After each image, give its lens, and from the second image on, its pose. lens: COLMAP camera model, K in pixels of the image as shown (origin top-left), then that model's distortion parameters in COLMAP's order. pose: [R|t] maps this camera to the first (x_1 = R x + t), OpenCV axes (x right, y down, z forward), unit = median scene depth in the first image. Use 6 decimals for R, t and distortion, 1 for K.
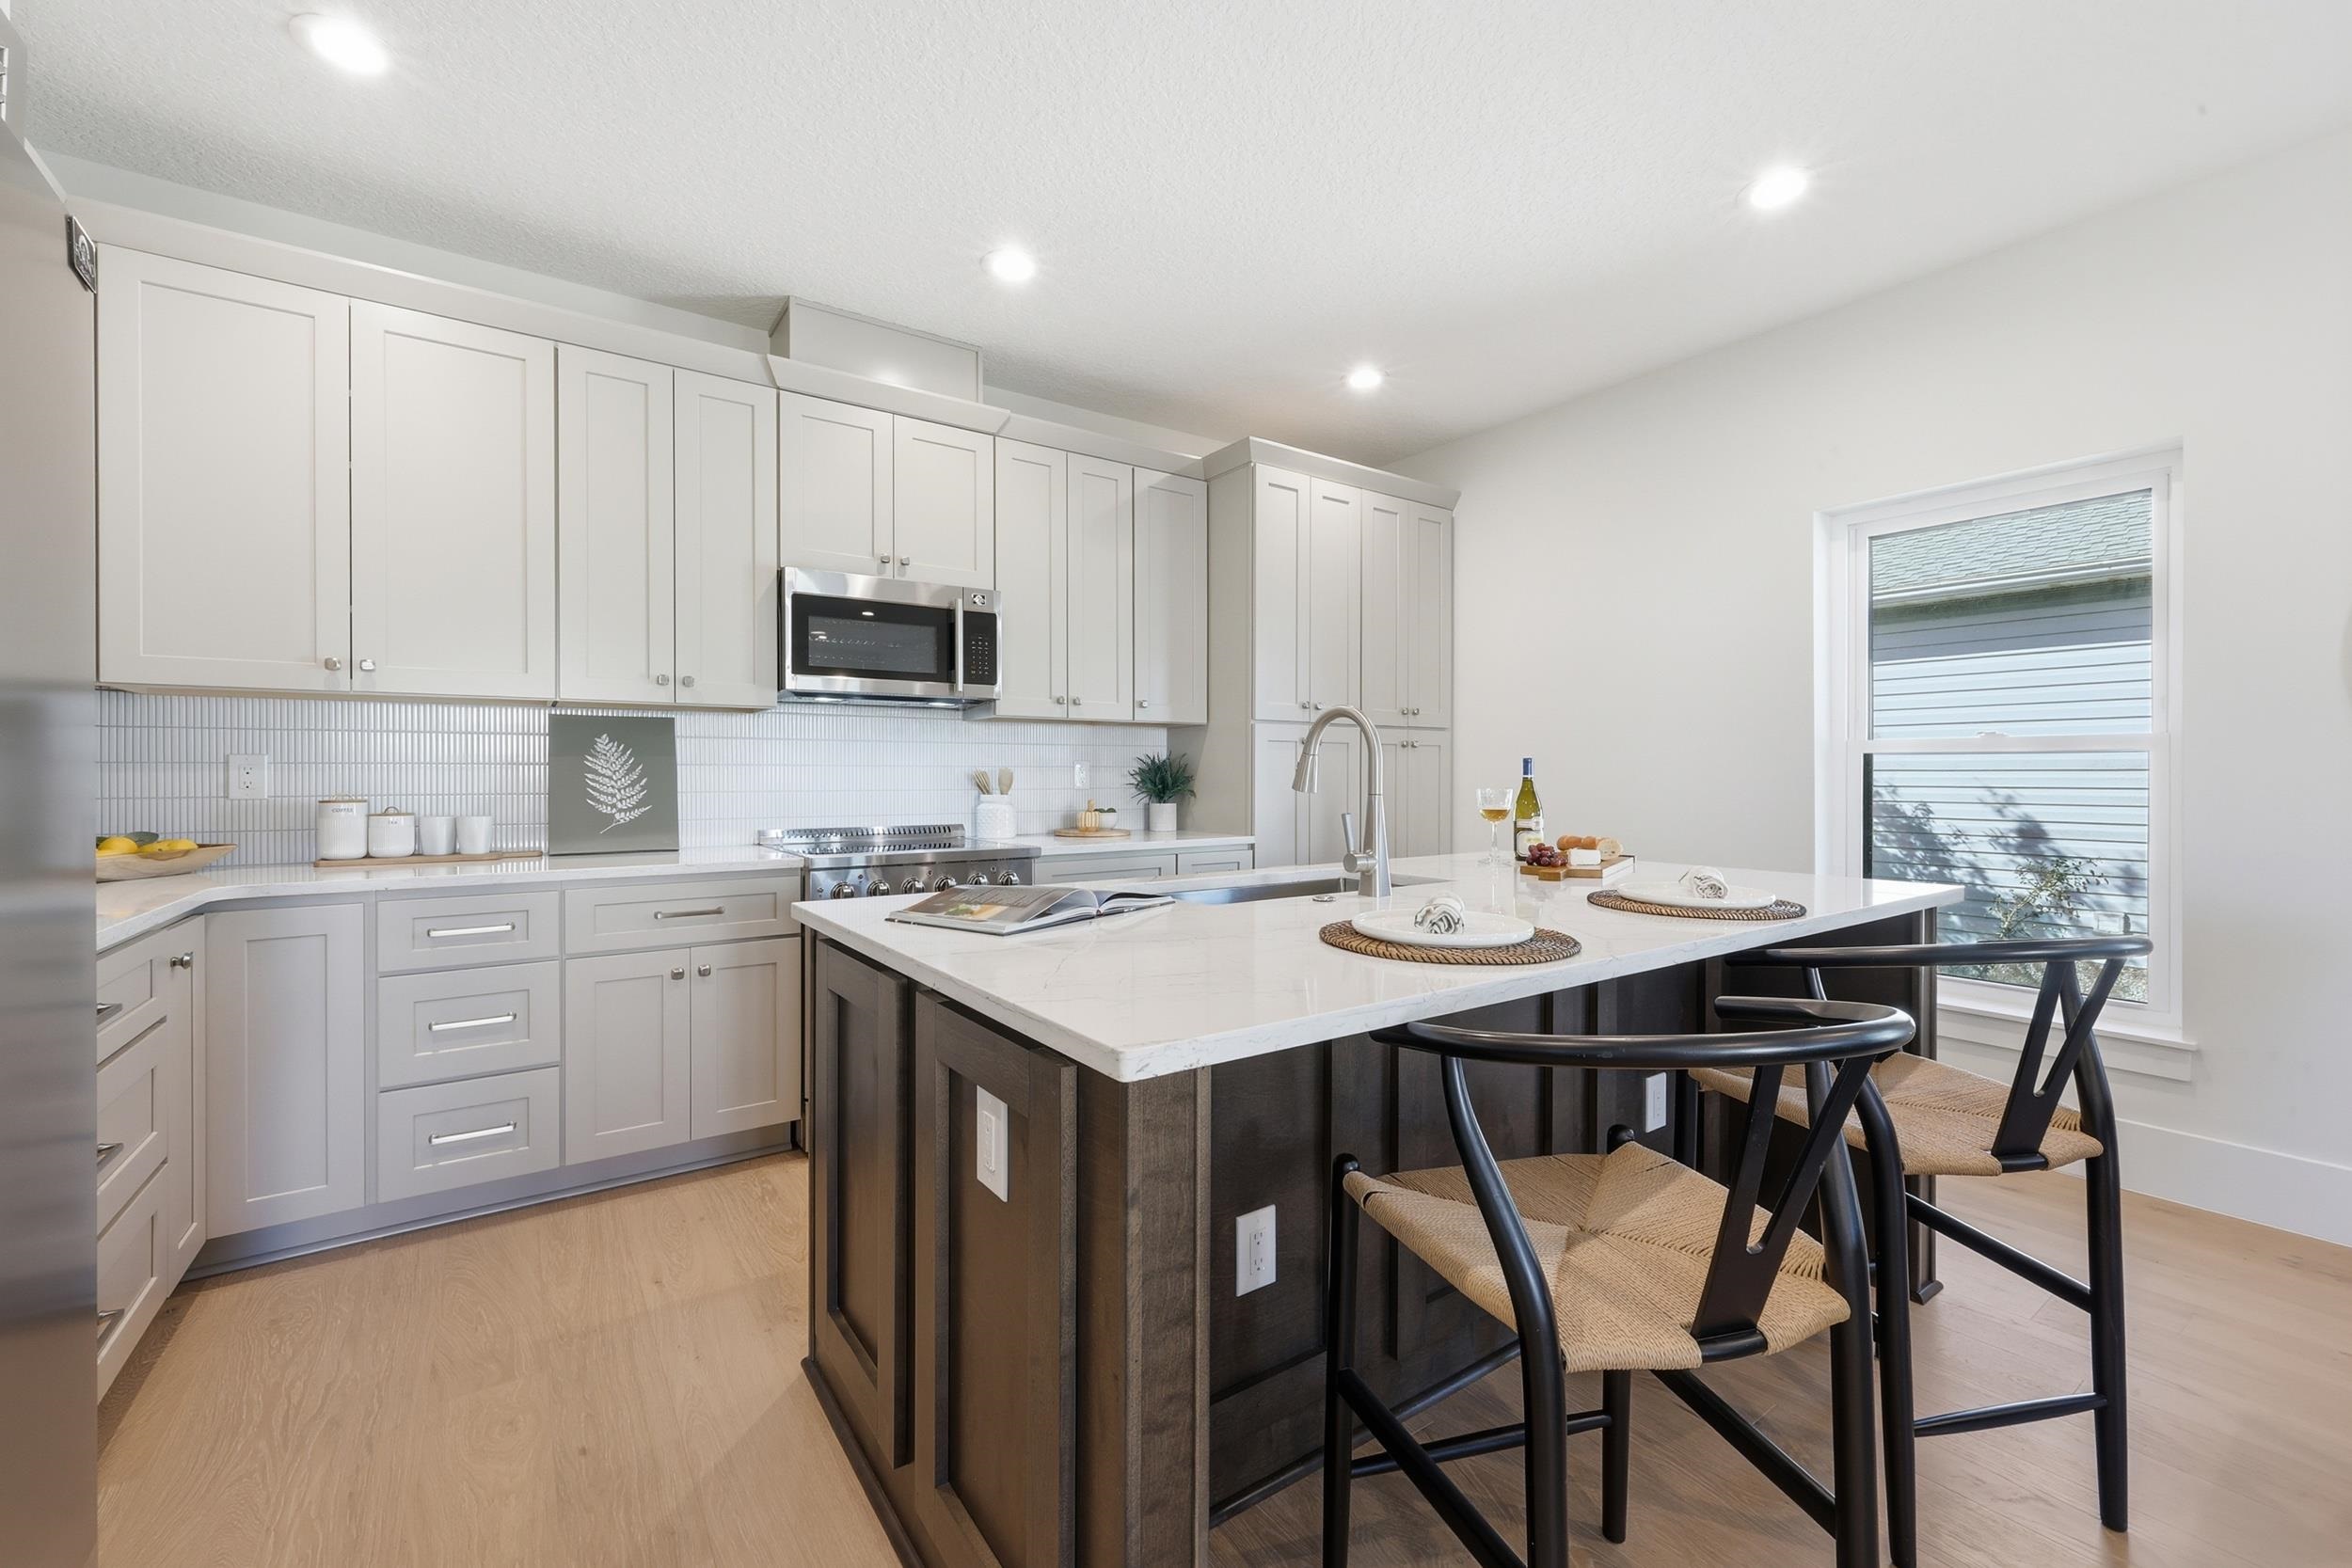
lens RADIAL K [[972.6, 0, 1178.2], [0, 972.6, 773.1], [0, 0, 1]] dist [0.001316, 0.000109]
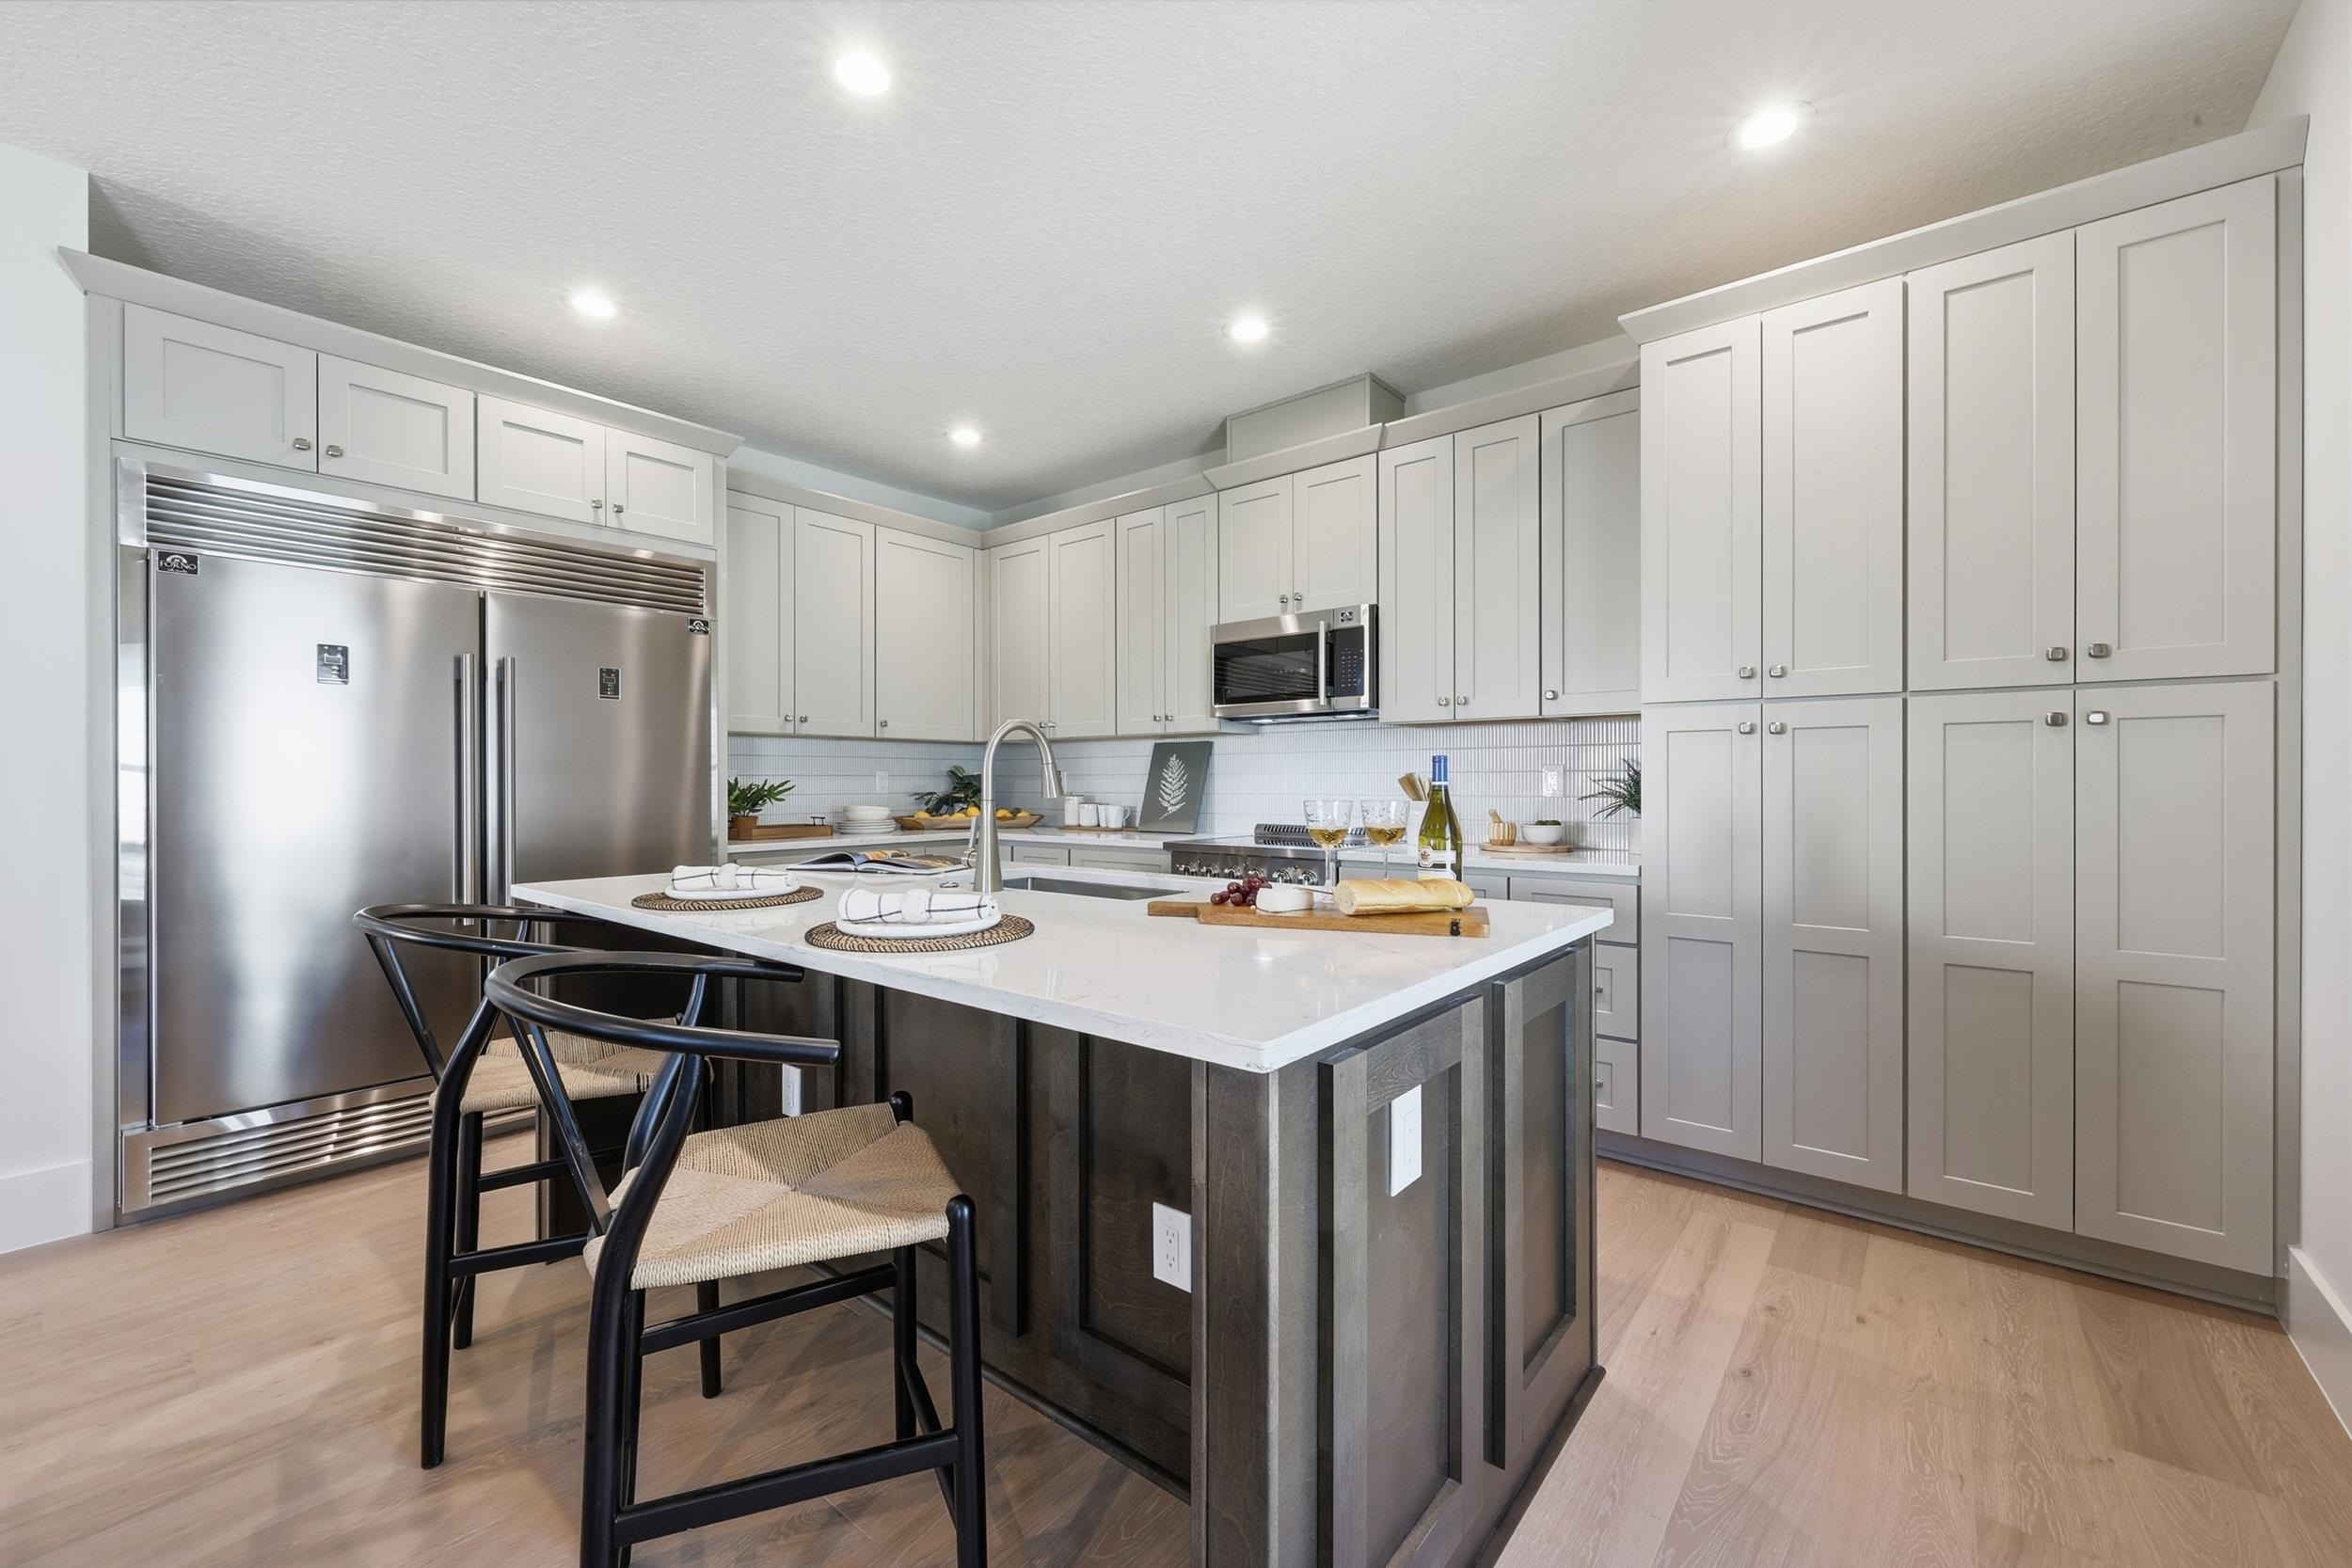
lens RADIAL K [[951.3, 0, 1154.2], [0, 951.3, 784.4], [0, 0, 1]] dist [0.007474, 0.000226]
pose [[0.258438, 0.001302, -0.966027, 0.741400], [0.002661, 0.999994, 0.002060, 0.002687], [0.966024, -0.003103, 0.258433, 0.522342]]
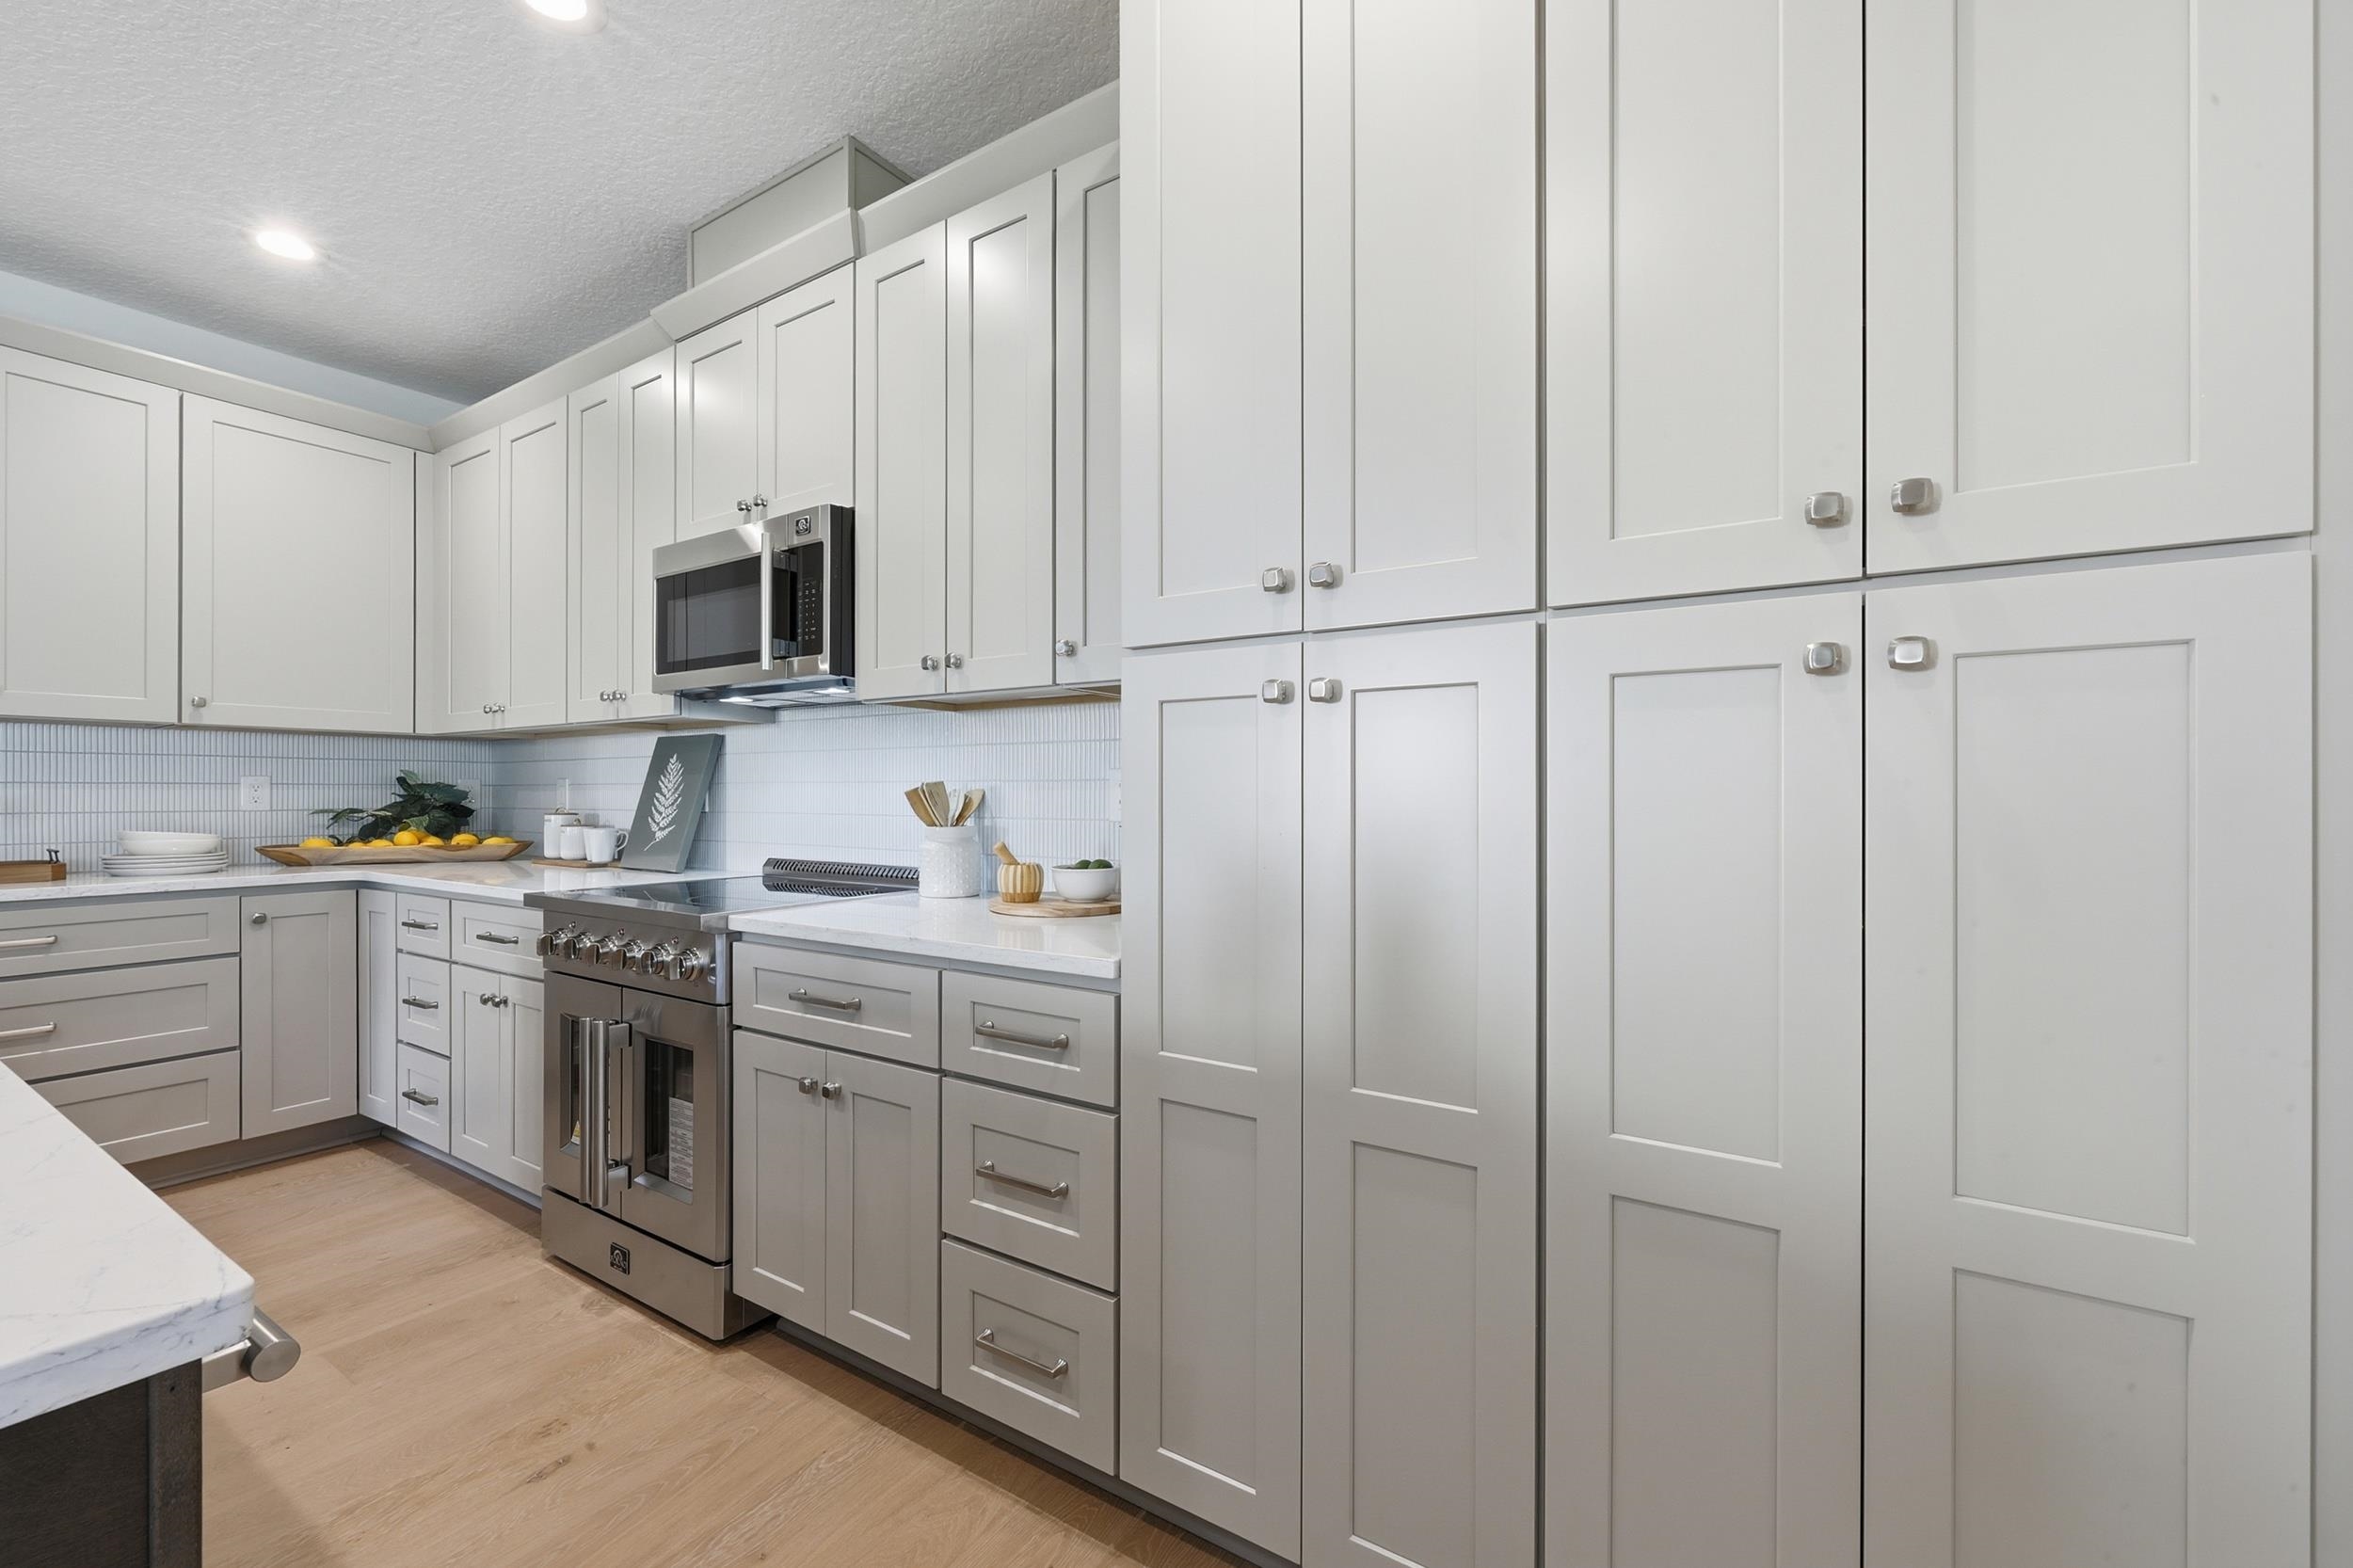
lens RADIAL K [[965.1, 0, 1141.7], [0, 965.1, 796.0], [0, 0, 1]] dist [0.001502, 0.000051]
pose [[0.363319, 0.001602, -0.931663, 0.475455], [-0.000548, 0.999999, 0.001506, 0.001702], [0.931665, -0.000037, 0.363319, 0.970592]]
